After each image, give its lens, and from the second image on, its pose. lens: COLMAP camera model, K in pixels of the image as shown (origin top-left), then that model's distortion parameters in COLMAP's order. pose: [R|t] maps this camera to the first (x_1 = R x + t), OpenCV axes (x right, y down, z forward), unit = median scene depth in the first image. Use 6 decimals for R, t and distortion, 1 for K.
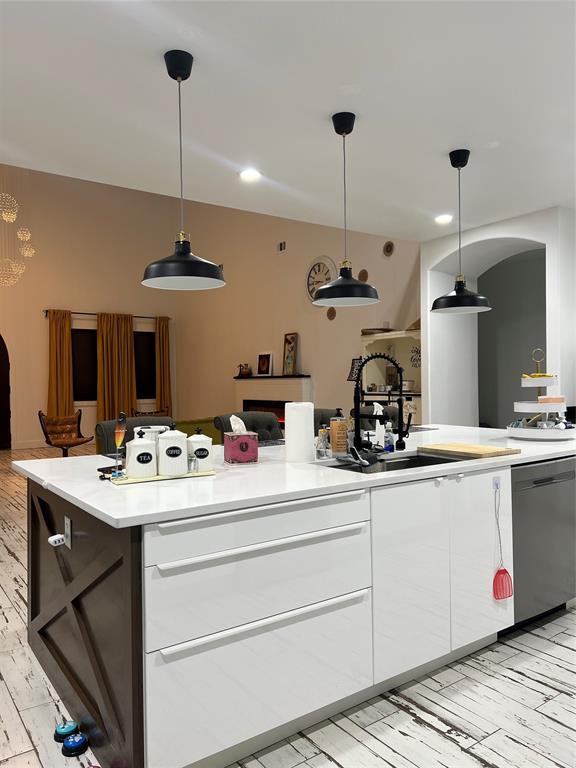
lens RADIAL K [[573.8, 0, 287.5], [0, 573.8, 385.6], [0, 0, 1]] dist [0.066598, -0.079808]
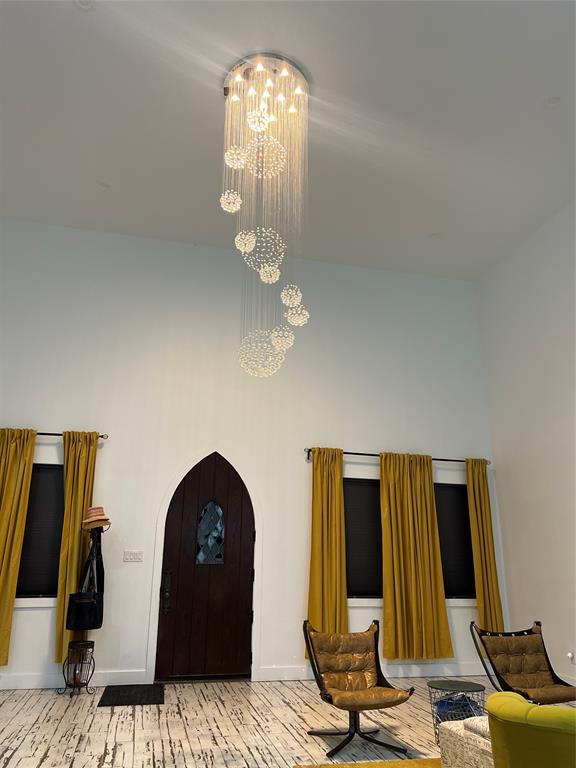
lens RADIAL K [[573.8, 0, 288.1], [0, 573.8, 386.1], [0, 0, 1]] dist [0.066598, -0.079808]
pose [[0.927477, -0.087720, -0.363444, -0.356813], [-0.028563, 0.952622, -0.302813, 0.001774], [0.372787, 0.291233, 0.881029, 0.721916]]
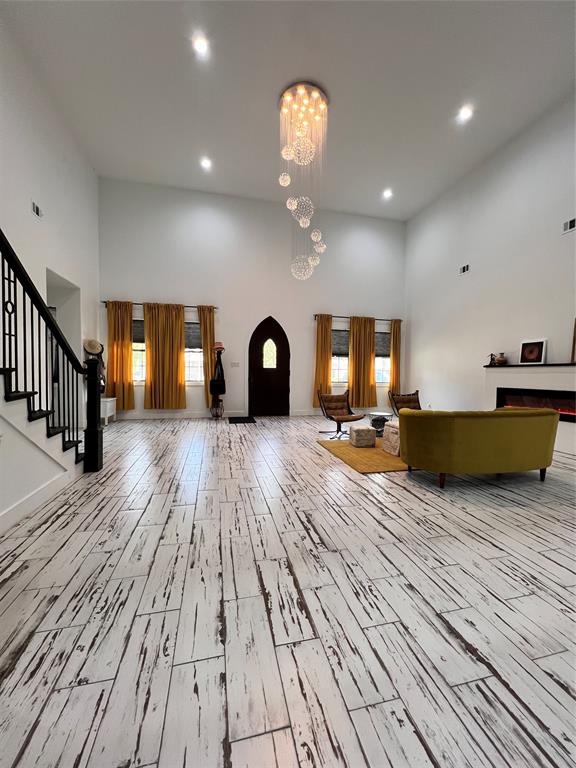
lens RADIAL K [[305.9, 0, 290.1], [0, 305.9, 381.4], [0, 0, 1]] dist [-0.002088, 0.001402]
pose [[0.928889, 0.035415, -0.368662, -0.376855], [-0.029728, 0.999335, 0.021096, 0.022238], [0.369164, -0.008636, 0.929324, 0.583667]]
